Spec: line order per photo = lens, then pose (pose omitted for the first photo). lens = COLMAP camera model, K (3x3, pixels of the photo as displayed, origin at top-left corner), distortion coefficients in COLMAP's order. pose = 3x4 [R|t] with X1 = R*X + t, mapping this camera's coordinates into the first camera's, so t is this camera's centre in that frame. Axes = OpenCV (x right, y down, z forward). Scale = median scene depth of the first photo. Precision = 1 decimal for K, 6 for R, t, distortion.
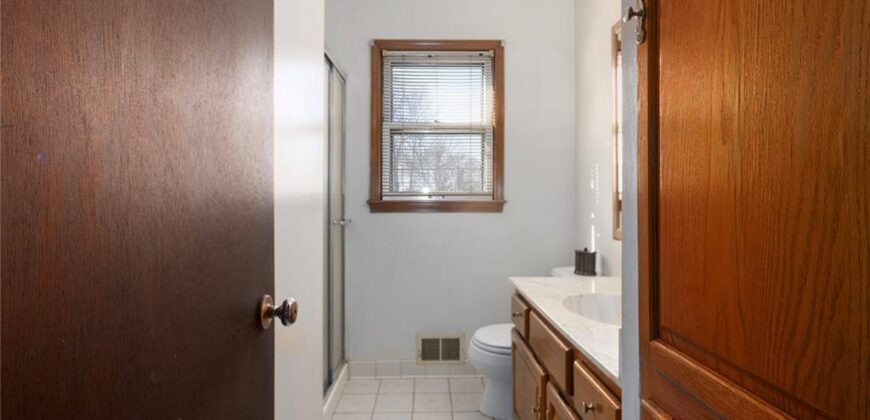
lens RADIAL K [[430.8, 0, 434.4], [0, 430.8, 201.6], [0, 0, 1]] dist [-0.000004, 0.000024]
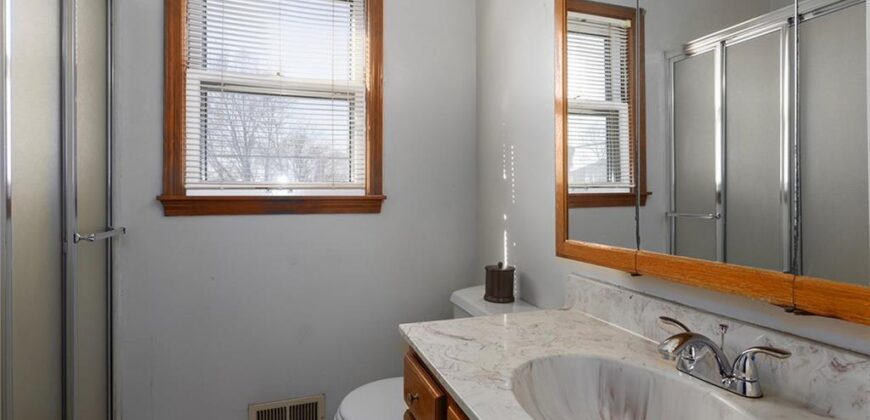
lens RADIAL K [[430.8, 0, 434.4], [0, 430.8, 201.6], [0, 0, 1]] dist [-0.000004, 0.000024]
pose [[0.952642, -0.004674, 0.304059, 0.029773], [0.000790, 0.999917, 0.012896, -0.002365], [-0.304094, -0.012045, 0.952566, 0.309254]]
